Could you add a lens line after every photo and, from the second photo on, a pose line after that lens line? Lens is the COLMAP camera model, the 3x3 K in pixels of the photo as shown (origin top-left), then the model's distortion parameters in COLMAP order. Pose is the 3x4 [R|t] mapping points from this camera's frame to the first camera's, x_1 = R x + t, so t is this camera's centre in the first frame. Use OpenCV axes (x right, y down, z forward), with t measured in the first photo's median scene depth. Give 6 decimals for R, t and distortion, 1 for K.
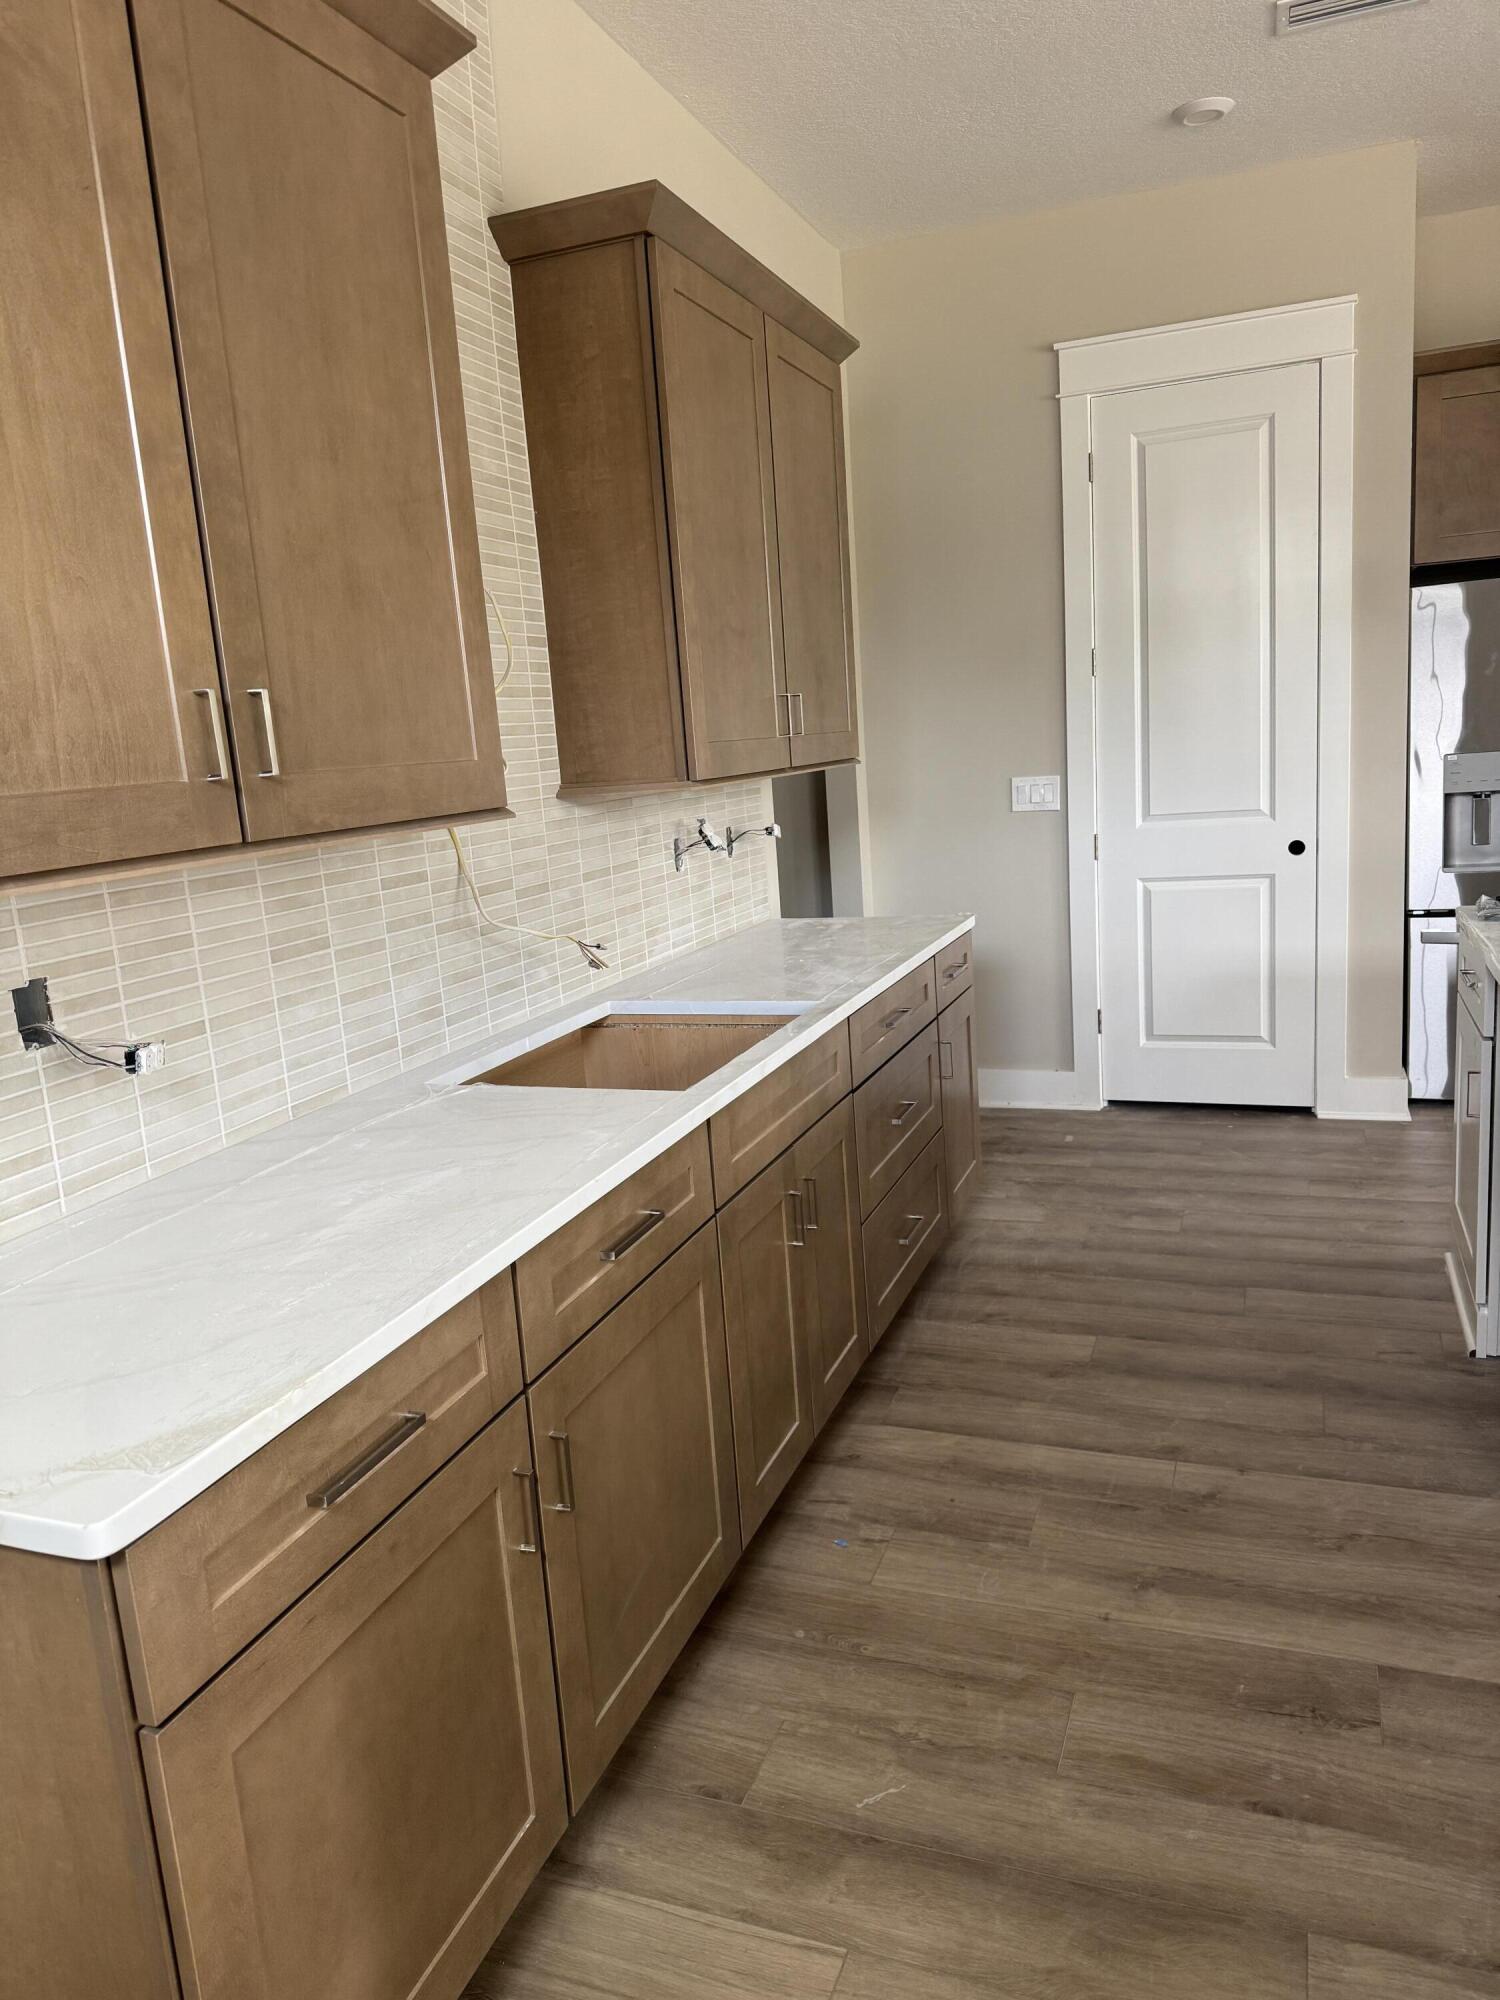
lens RADIAL K [[1410.0, 0, 742.9], [0, 1410.0, 1002.7], [0, 0, 1]] dist [0.029110, -0.028807]
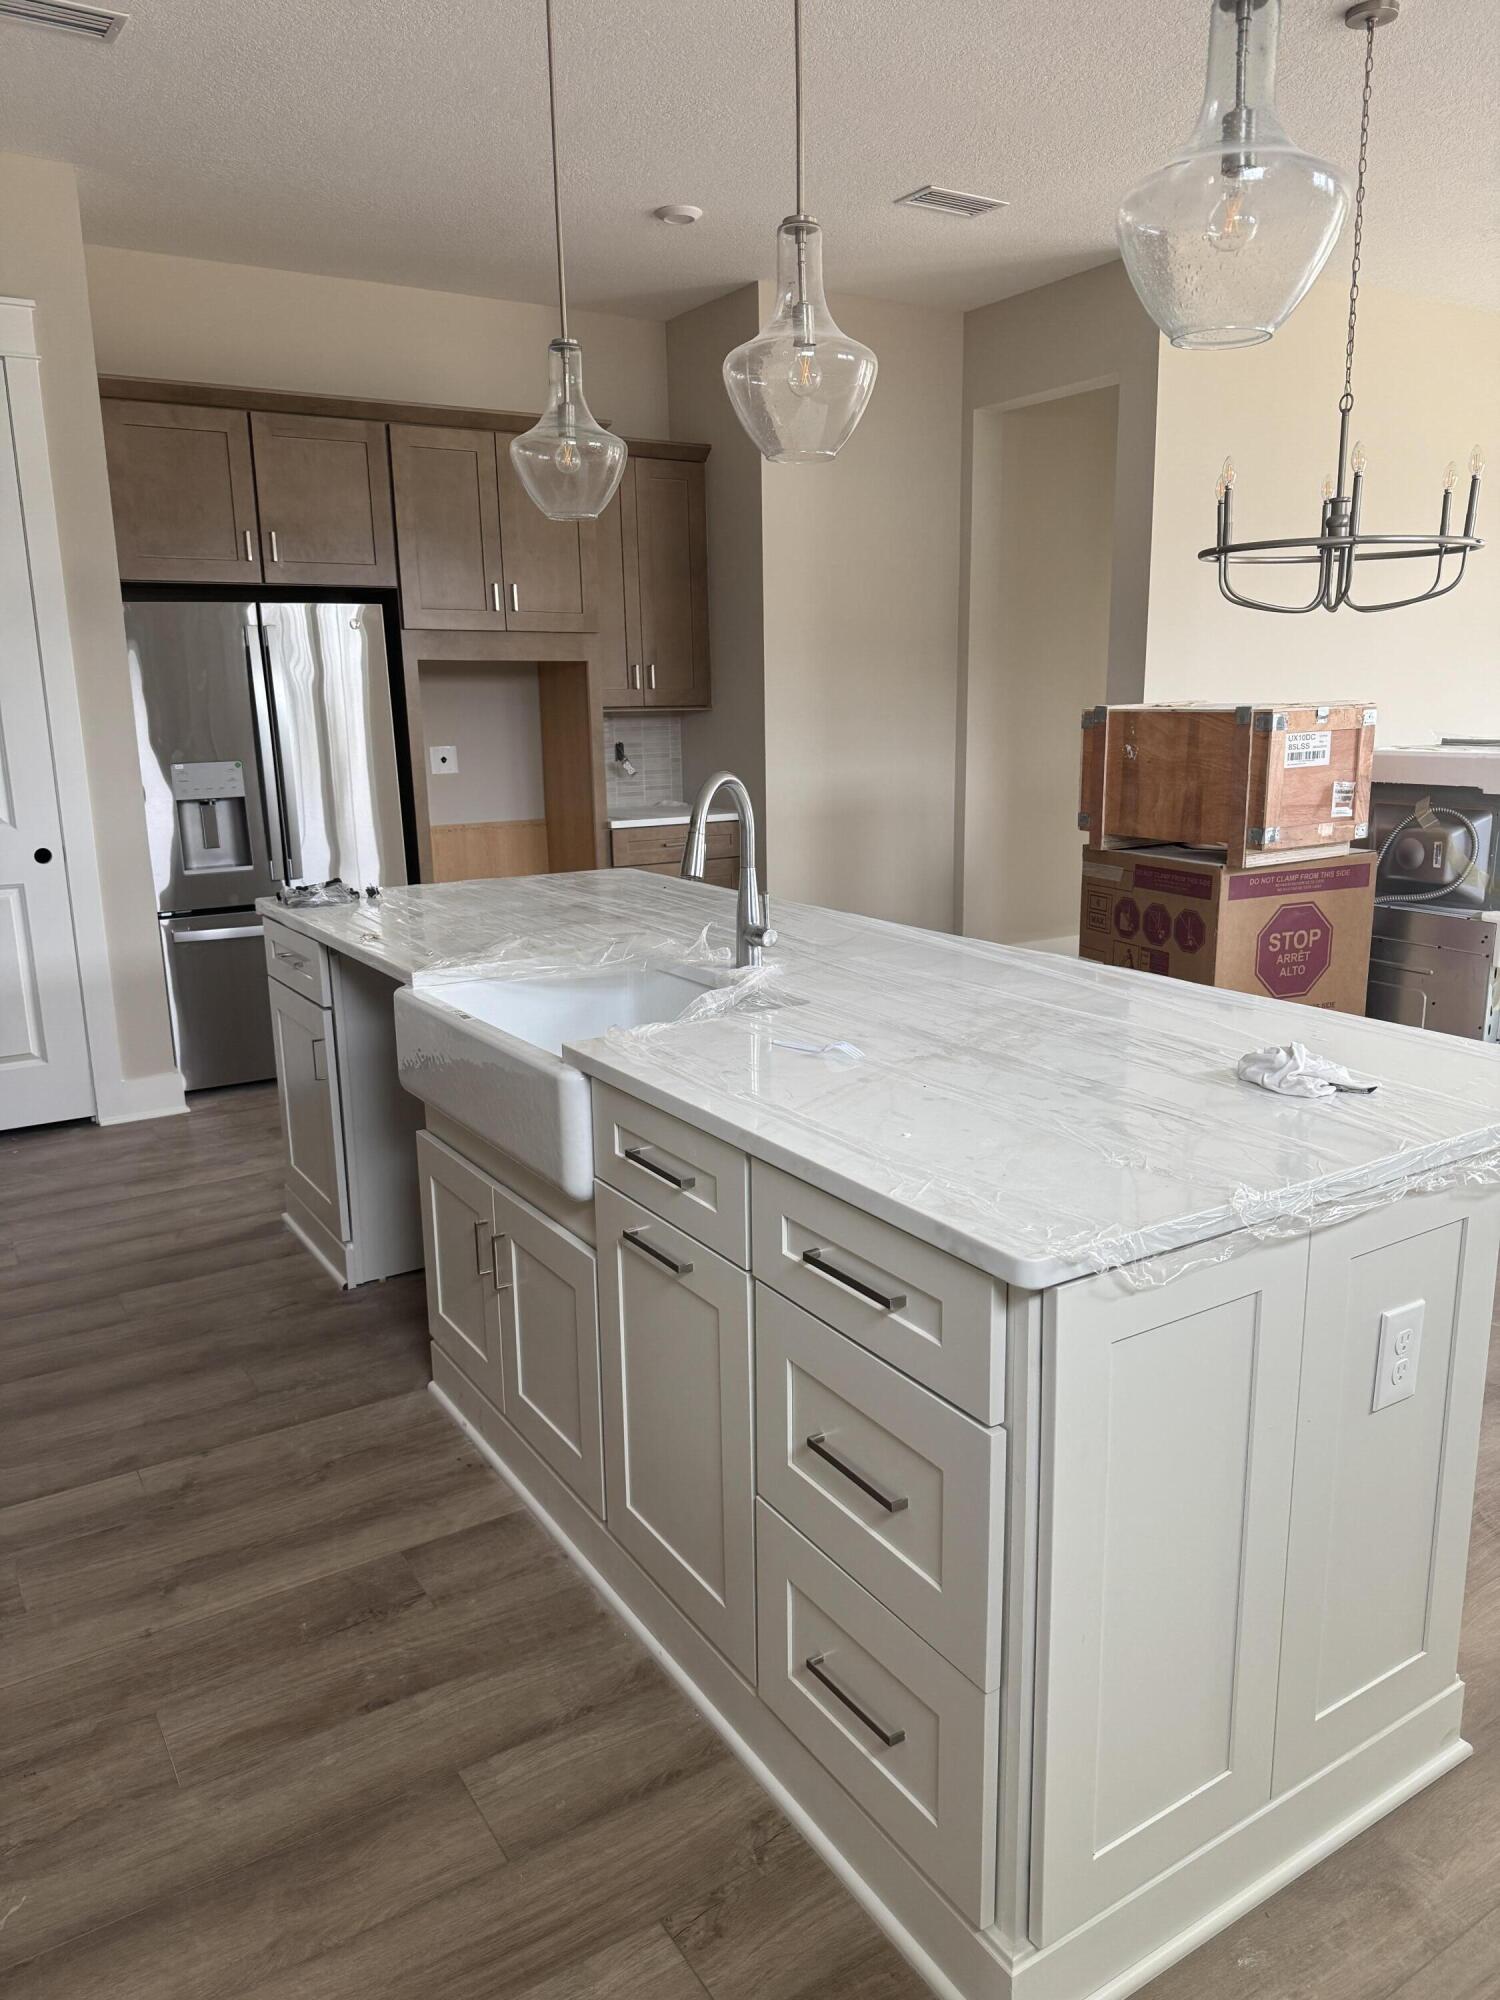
lens RADIAL K [[1410.0, 0, 749.7], [0, 1410.0, 1001.3], [0, 0, 1]] dist [0.029110, -0.028807]
pose [[0.602071, -0.114673, 0.790165, -0.189906], [0.127315, 0.990759, 0.046776, 0.011809], [-0.788226, 0.072437, 0.611107, 0.047948]]
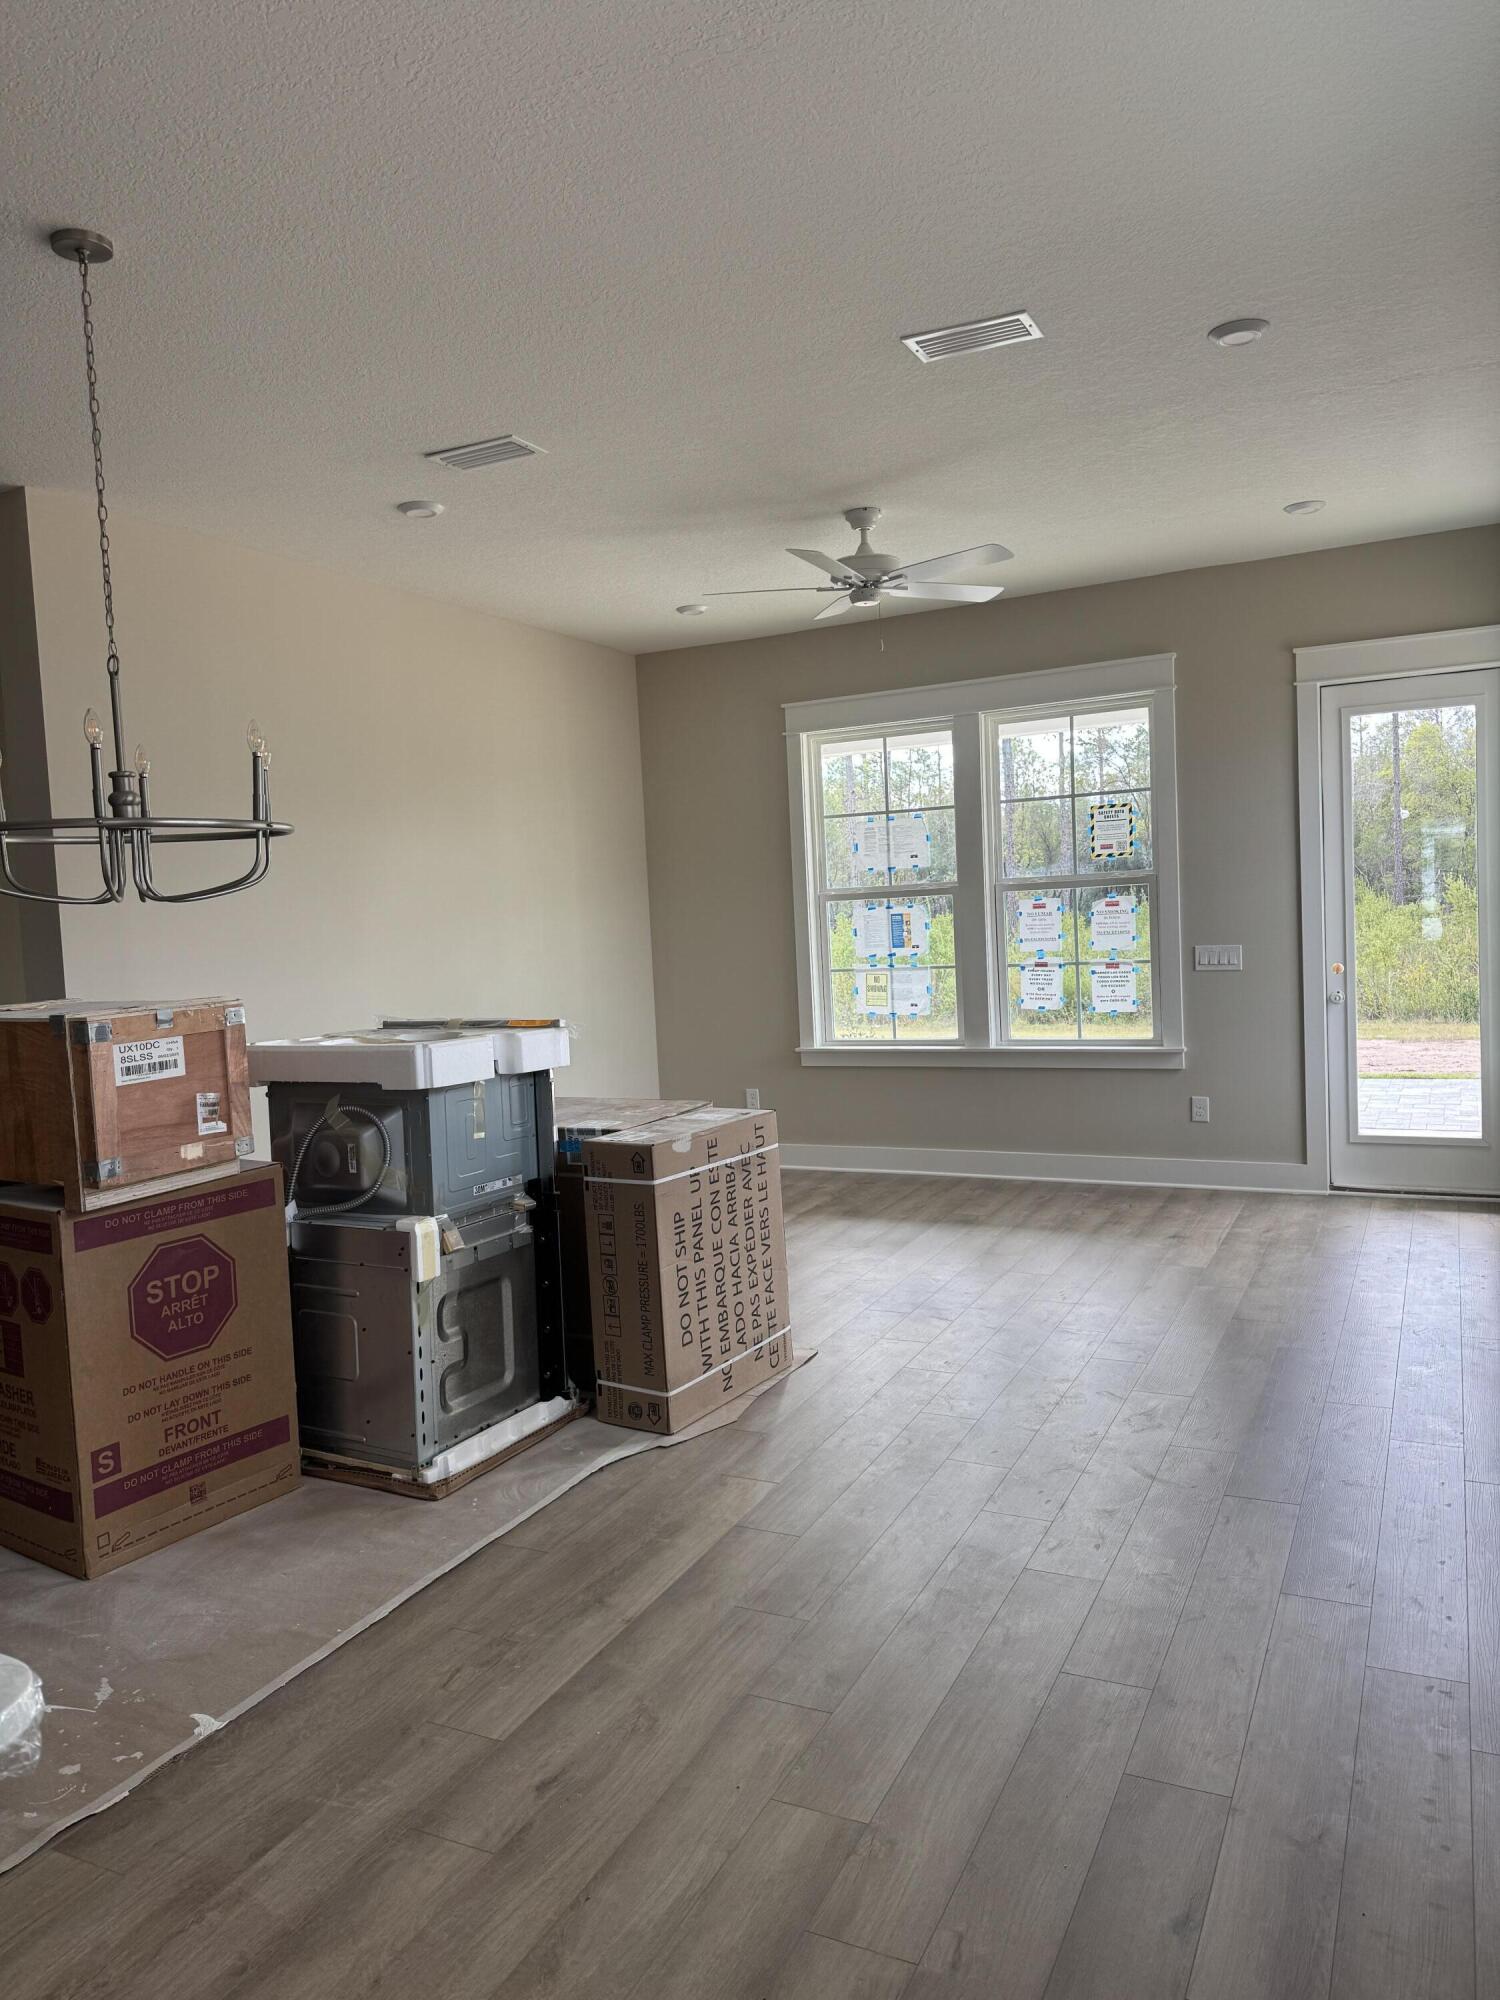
lens RADIAL K [[1410.0, 0, 736.3], [0, 1410.0, 996.5], [0, 0, 1]] dist [0.029110, -0.028807]
pose [[0.105975, 0.004463, 0.994359, 0.231061], [0.227670, 0.973317, -0.028633, -0.010491], [-0.967954, 0.229420, 0.102131, -0.176108]]
